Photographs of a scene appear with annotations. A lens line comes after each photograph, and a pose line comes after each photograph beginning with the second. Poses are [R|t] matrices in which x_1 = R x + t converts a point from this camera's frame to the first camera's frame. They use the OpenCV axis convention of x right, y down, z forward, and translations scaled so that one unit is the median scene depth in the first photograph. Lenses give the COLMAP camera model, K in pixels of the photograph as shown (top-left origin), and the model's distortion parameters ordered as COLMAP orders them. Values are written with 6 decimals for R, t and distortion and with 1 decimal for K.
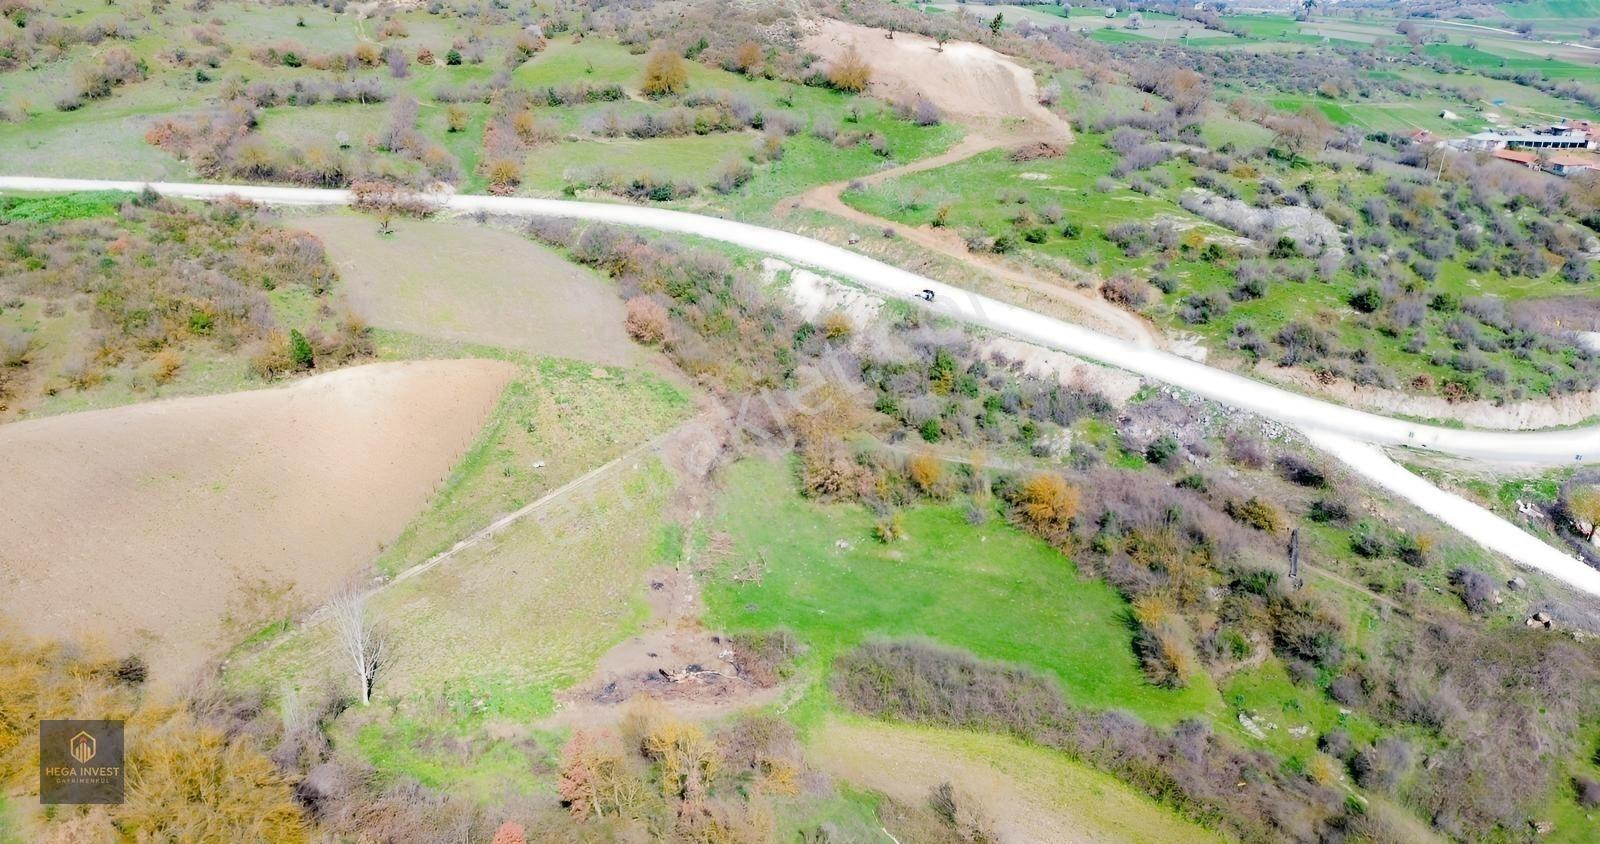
lens RADIAL K [[1126.5, 0, 803.8], [0, 1126.5, 449.1], [0, 0, 1]] dist [0.078083, -0.071481]
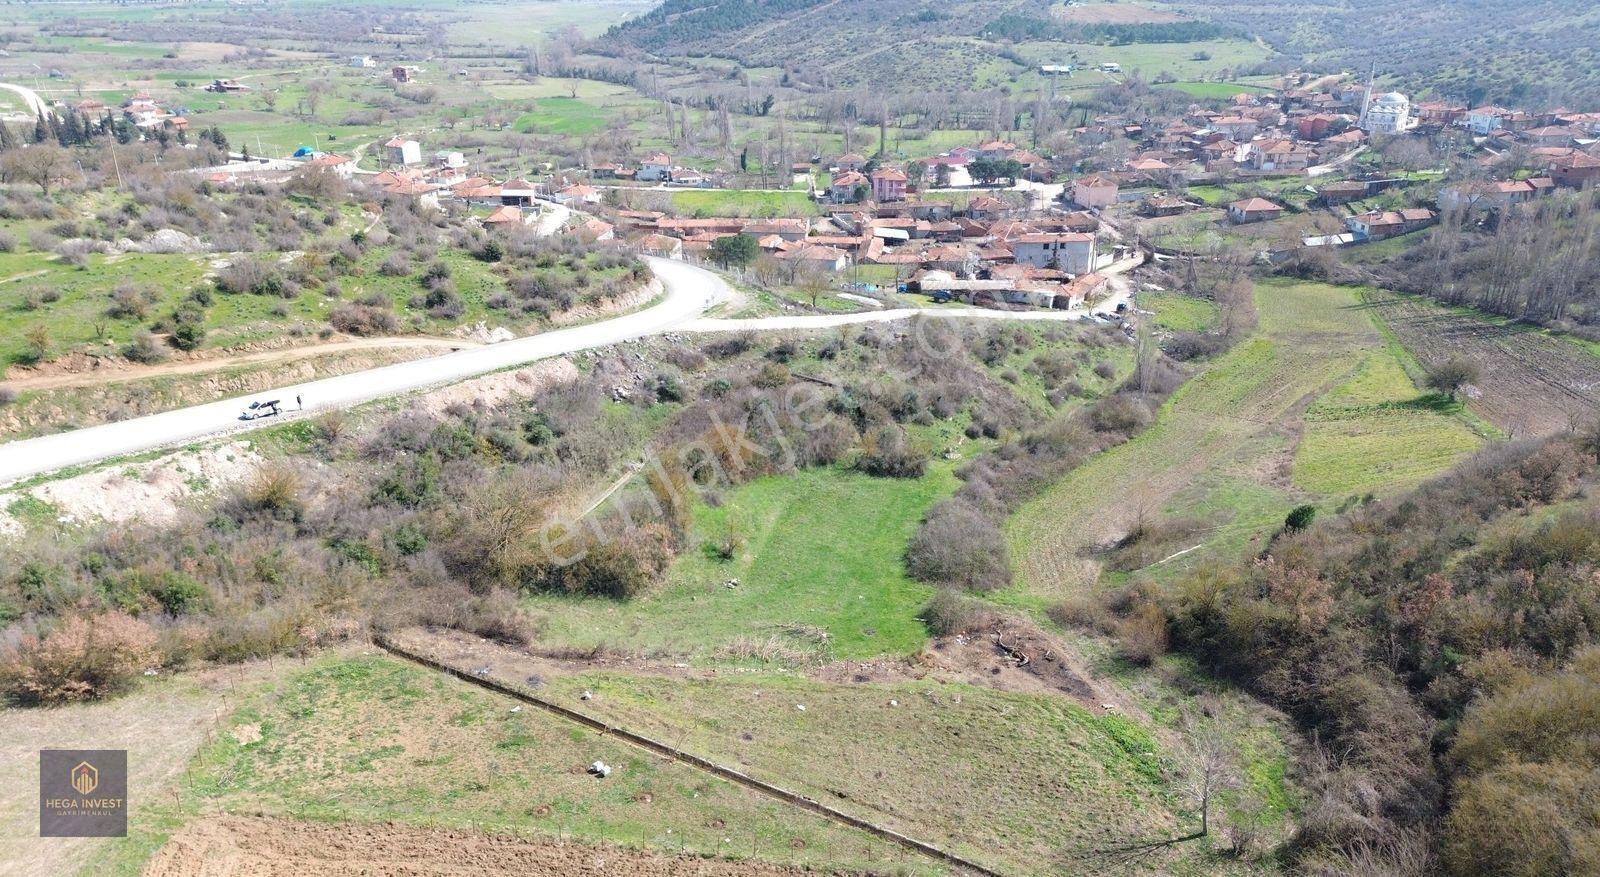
lens RADIAL K [[1128.0, 0, 801.5], [0, 1128.0, 446.5], [0, 0, 1]] dist [0.076388, -0.076109]
pose [[-0.036081, -0.407237, 0.912609, -0.539307], [0.412745, 0.825605, 0.384731, -0.238787], [-0.910132, 0.390556, 0.138297, 0.551097]]
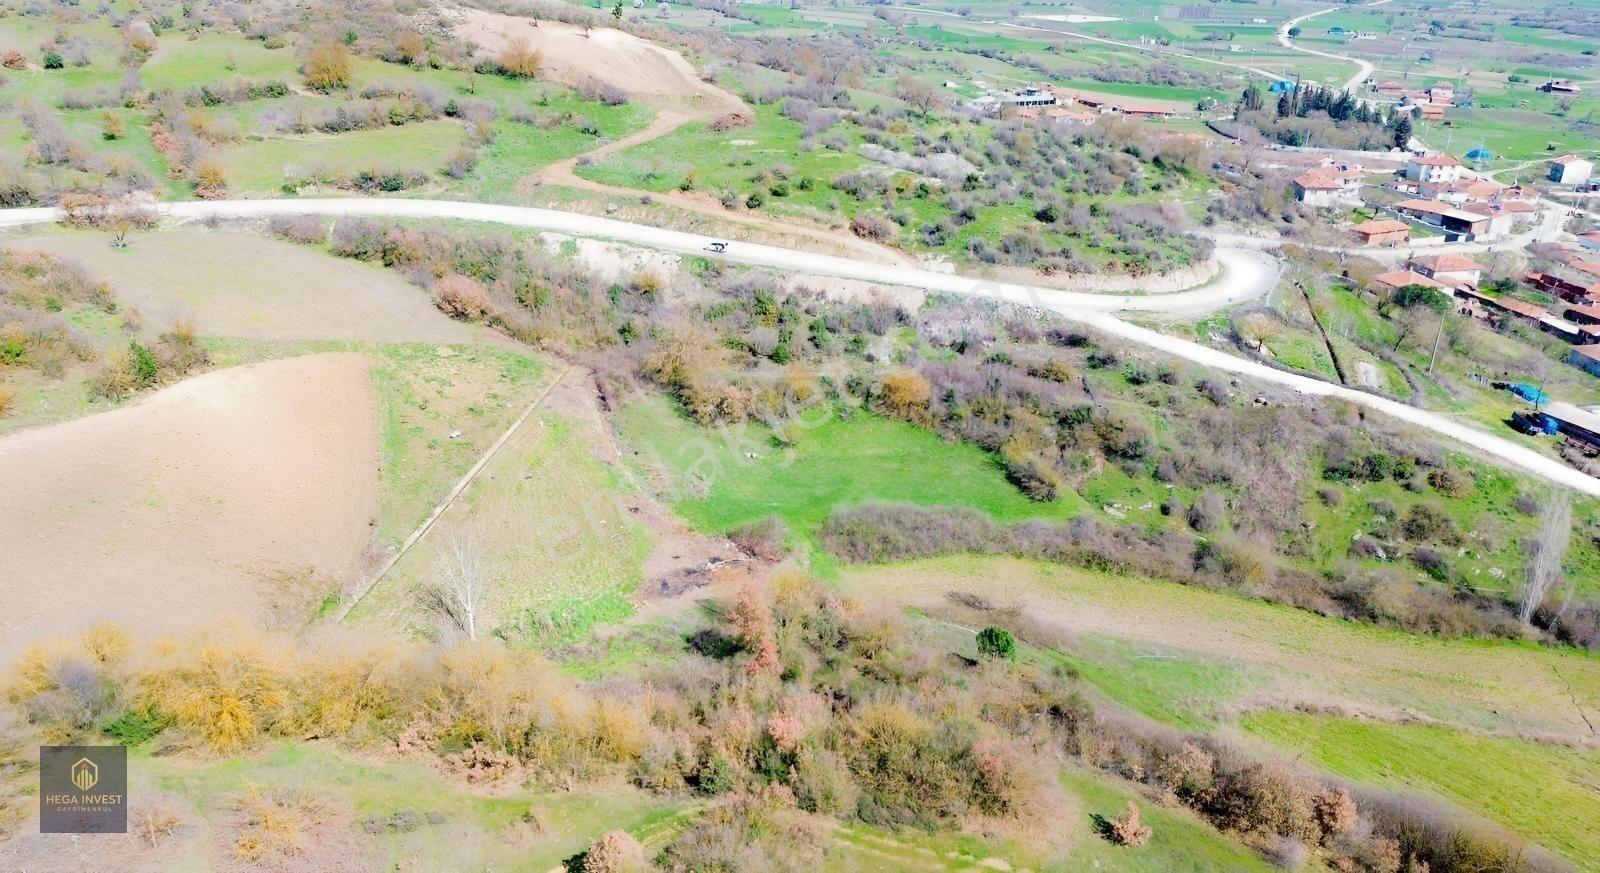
lens RADIAL K [[1127.8, 0, 801.8], [0, 1127.8, 445.9], [0, 0, 1]] dist [0.077015, -0.075795]
pose [[0.909441, -0.170956, 0.379067, -0.252674], [0.170150, 0.984764, 0.035904, 0.030269], [-0.379429, 0.031846, 0.924673, -0.063477]]
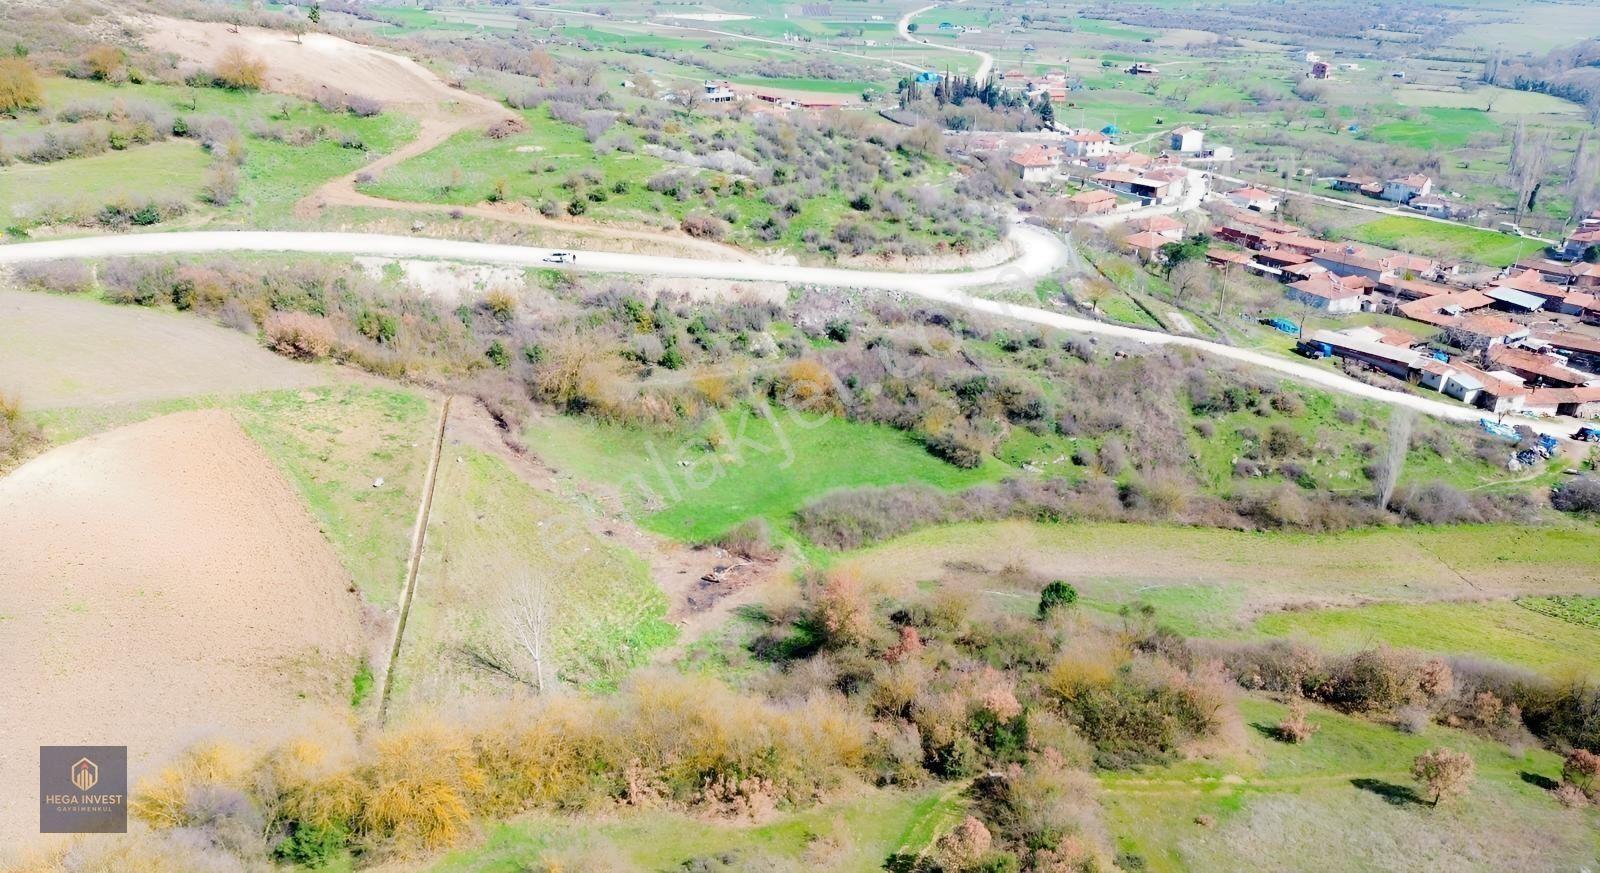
lens RADIAL K [[1127.8, 0, 801.8], [0, 1127.8, 445.9], [0, 0, 1]] dist [0.077015, -0.075795]
pose [[0.728864, -0.280095, 0.624743, -0.414644], [0.278198, 0.954924, 0.103565, -0.011469], [-0.625590, 0.098317, 0.773932, 0.029898]]
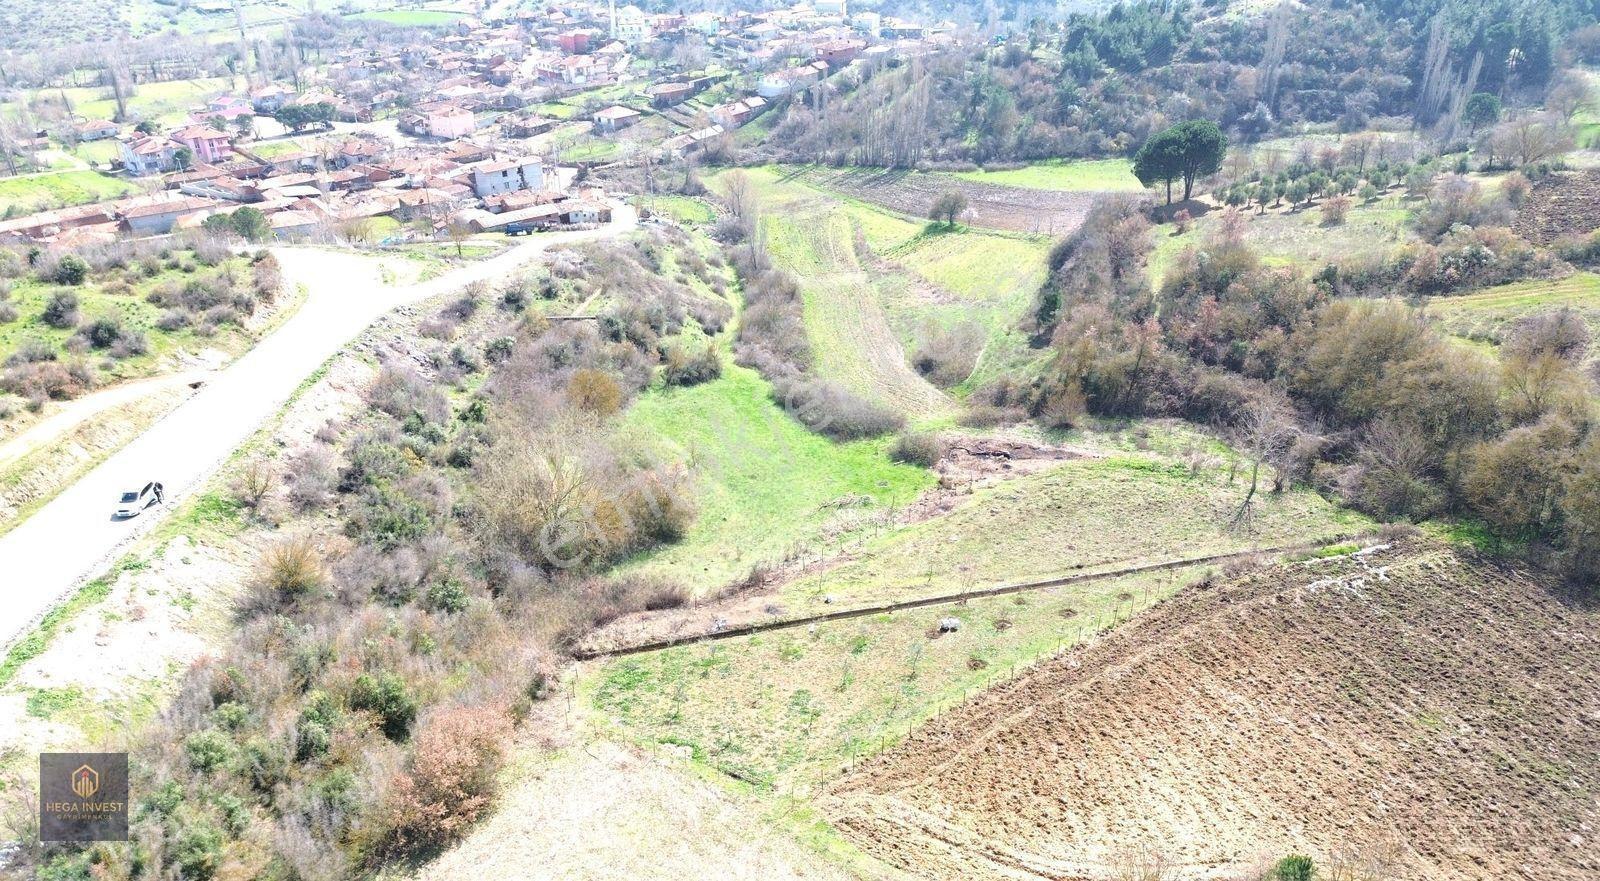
lens RADIAL K [[1129.9, 0, 802.8], [0, 1129.9, 425.0], [0, 0, 1]] dist [0.074109, -0.071984]
pose [[-0.712844, -0.309709, 0.629233, -0.414304], [0.286897, 0.689924, 0.664601, -0.402520], [-0.639956, 0.654282, -0.402953, 0.923645]]
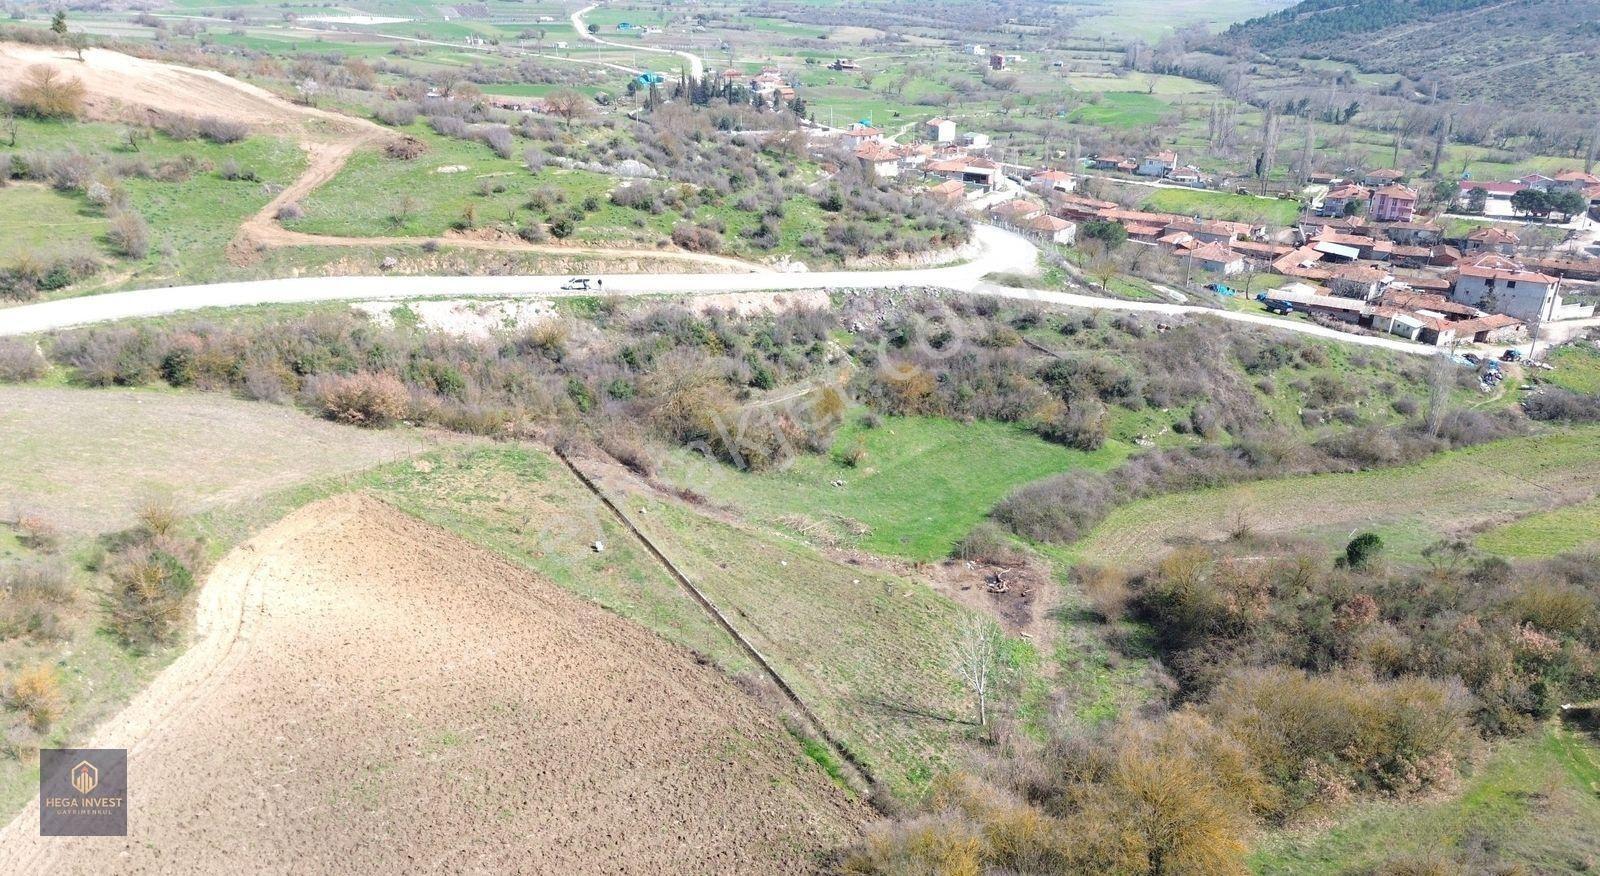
lens RADIAL K [[1147.6, 0, 815.4], [0, 1147.6, 452.0], [0, 0, 1]] dist [0.077835, -0.078338]
pose [[0.471082, -0.359577, 0.805473, -0.605869], [0.358033, 0.912484, 0.197953, -0.119364], [-0.806160, 0.195134, 0.558595, 0.279907]]
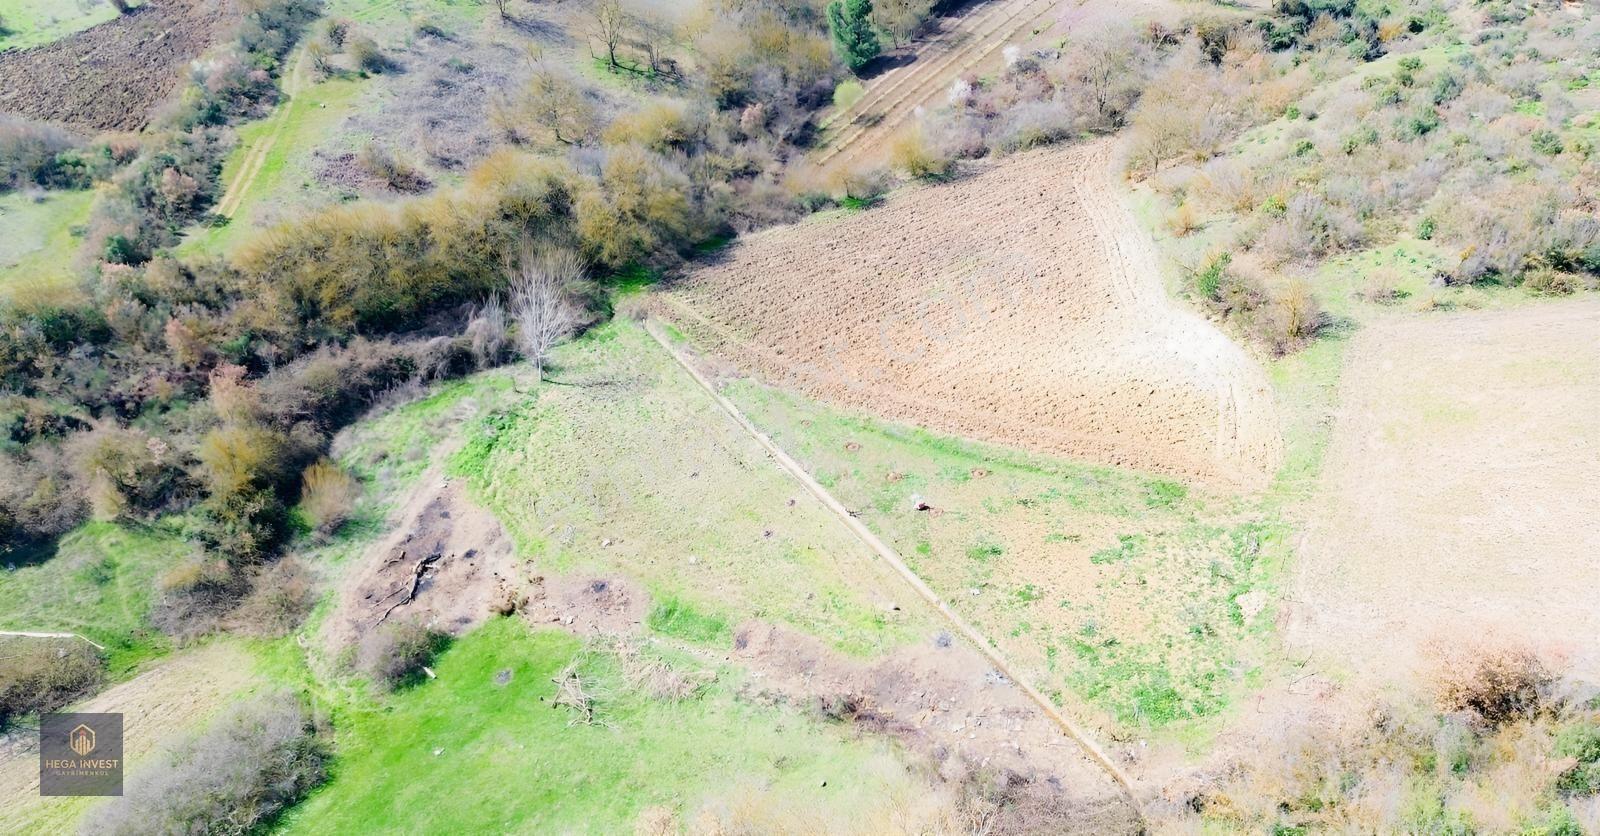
lens RADIAL K [[1145.2, 0, 817.2], [0, 1145.2, 456.5], [0, 0, 1]] dist [0.075136, -0.076263]
pose [[-0.451672, 0.499771, -0.739068, 0.214129], [-0.358067, 0.657196, 0.663236, -0.325231], [0.817178, 0.564201, -0.117886, 0.749636]]
